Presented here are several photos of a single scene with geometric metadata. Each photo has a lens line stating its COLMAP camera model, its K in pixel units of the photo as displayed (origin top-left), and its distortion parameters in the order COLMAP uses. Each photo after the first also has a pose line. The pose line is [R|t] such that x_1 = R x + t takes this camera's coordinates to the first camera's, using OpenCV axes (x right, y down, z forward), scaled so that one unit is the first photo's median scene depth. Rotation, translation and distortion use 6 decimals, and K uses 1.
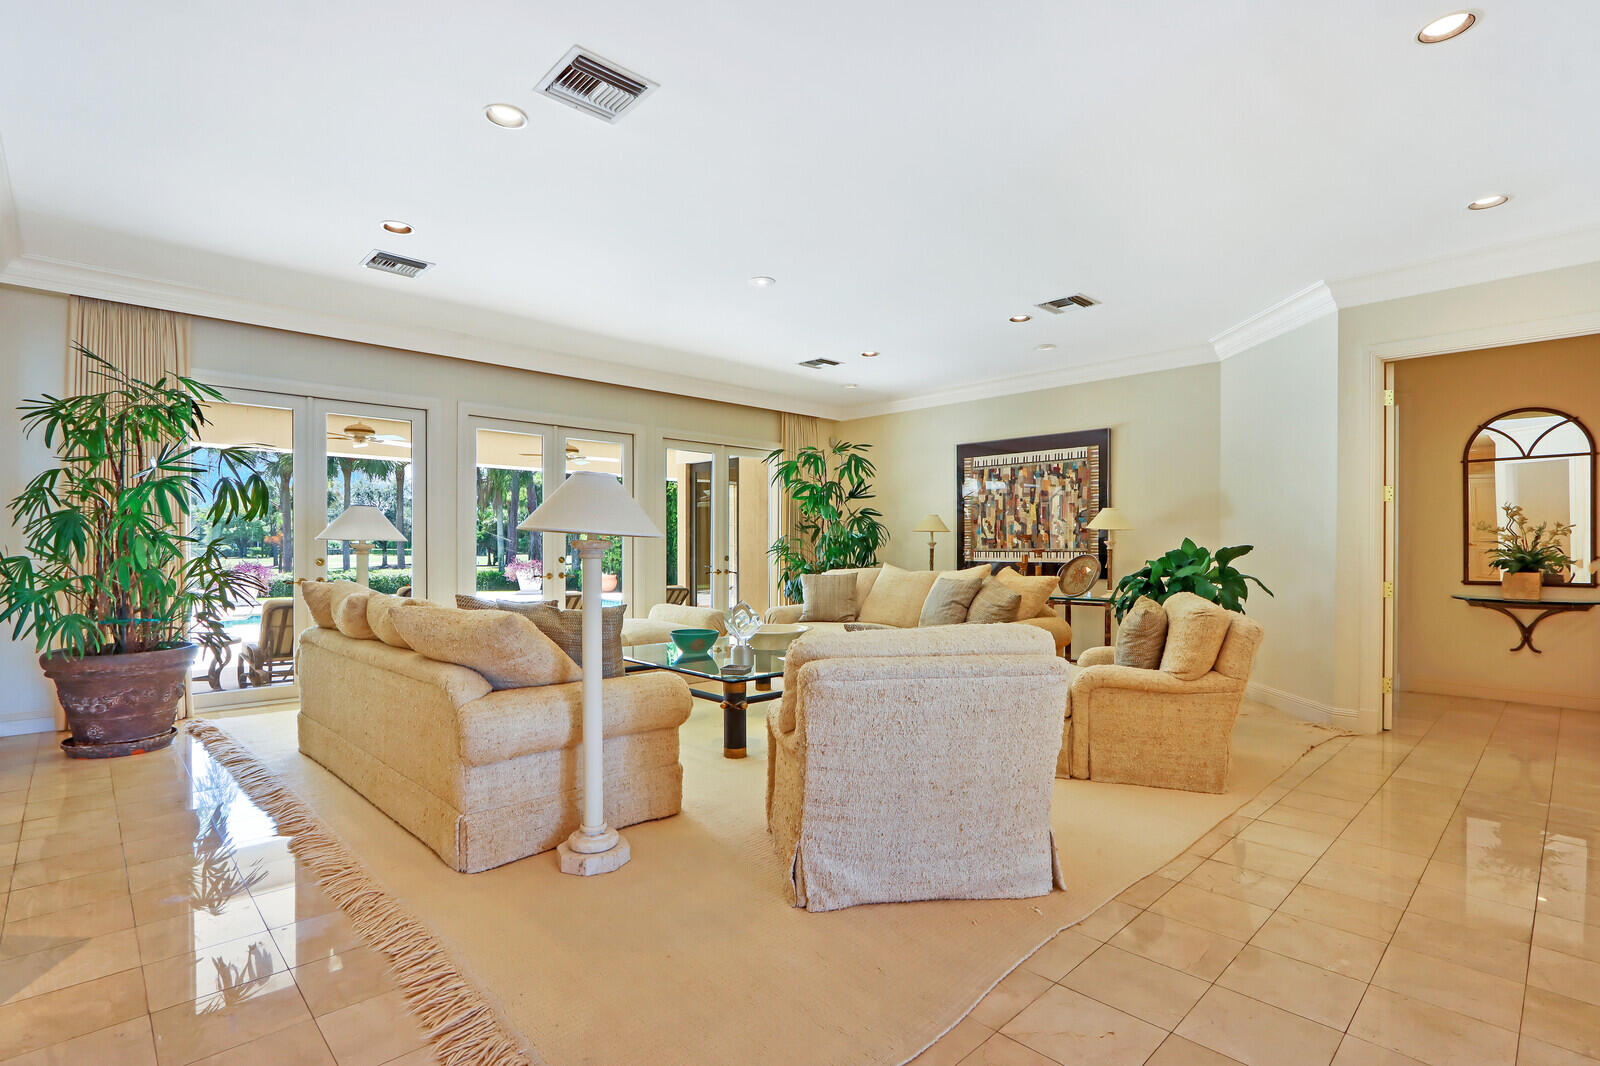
lens RADIAL K [[751.4, 0, 800.6], [0, 751.4, 571.0], [0, 0, 1]] dist [-0.016843, 0.000666]
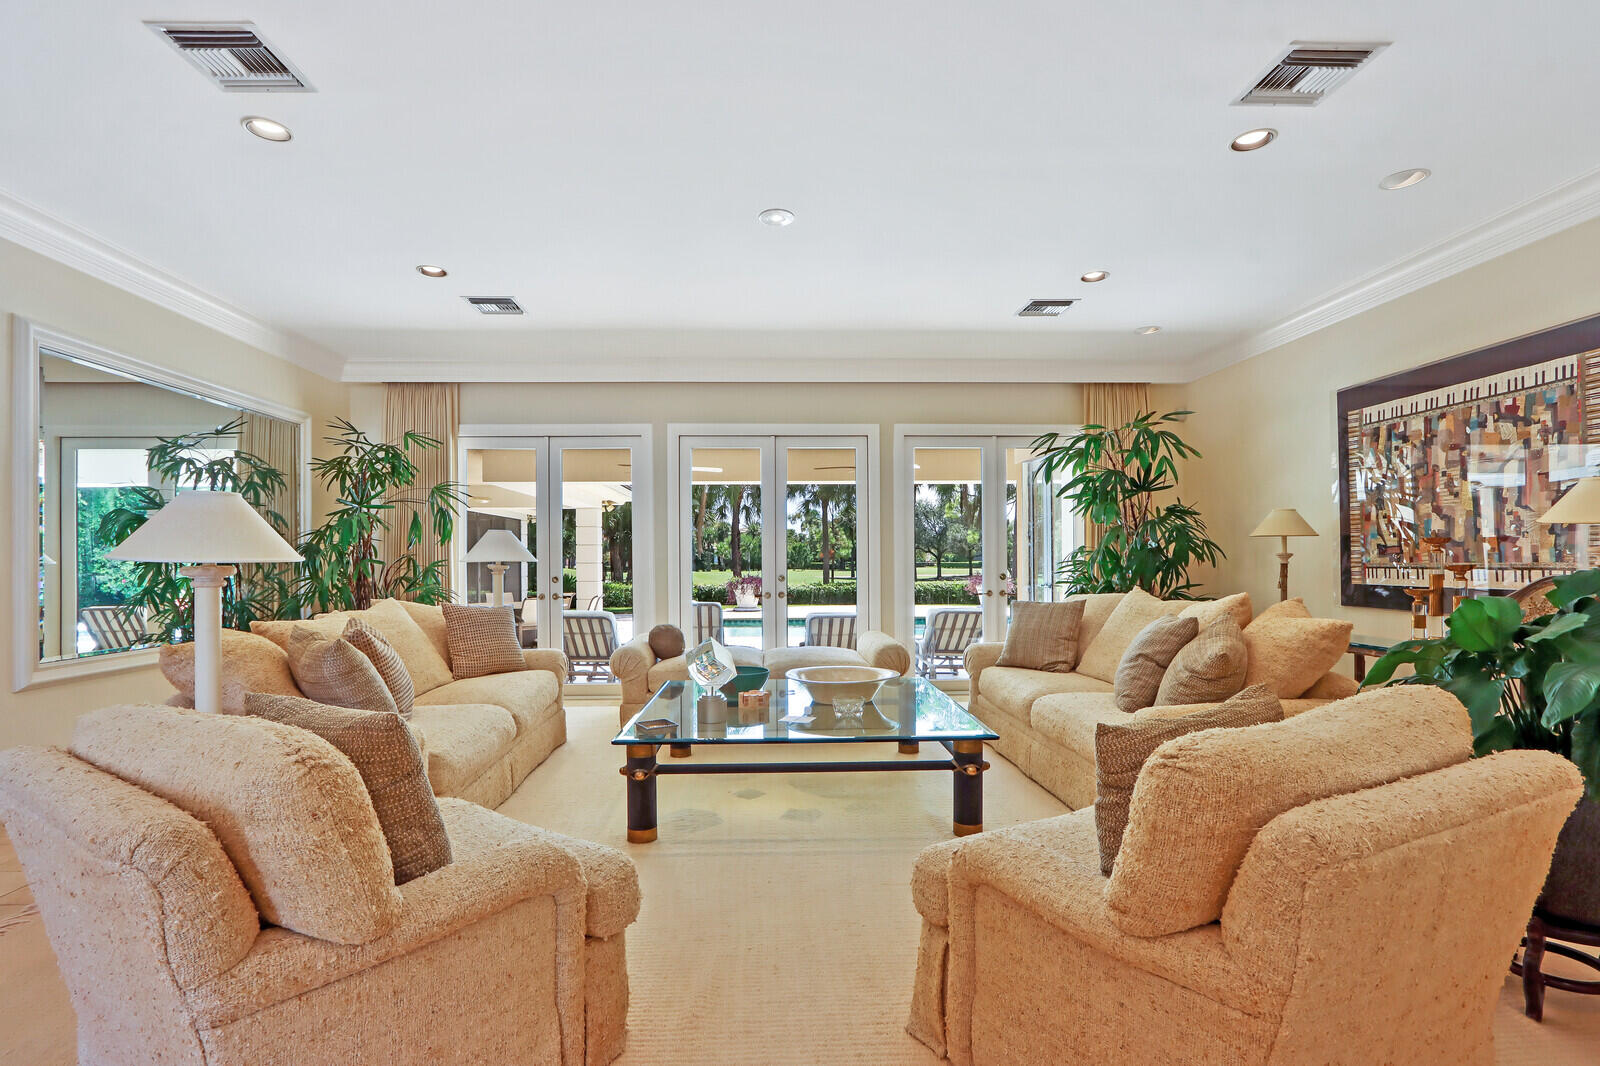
lens RADIAL K [[751.4, 0, 800.6], [0, 751.4, 571.0], [0, 0, 1]] dist [-0.016843, 0.000666]
pose [[0.752986, 0.001202, -0.658036, 0.301578], [-0.012295, 0.999849, -0.012244, -0.011935], [0.657922, 0.017310, 0.752887, 0.291359]]
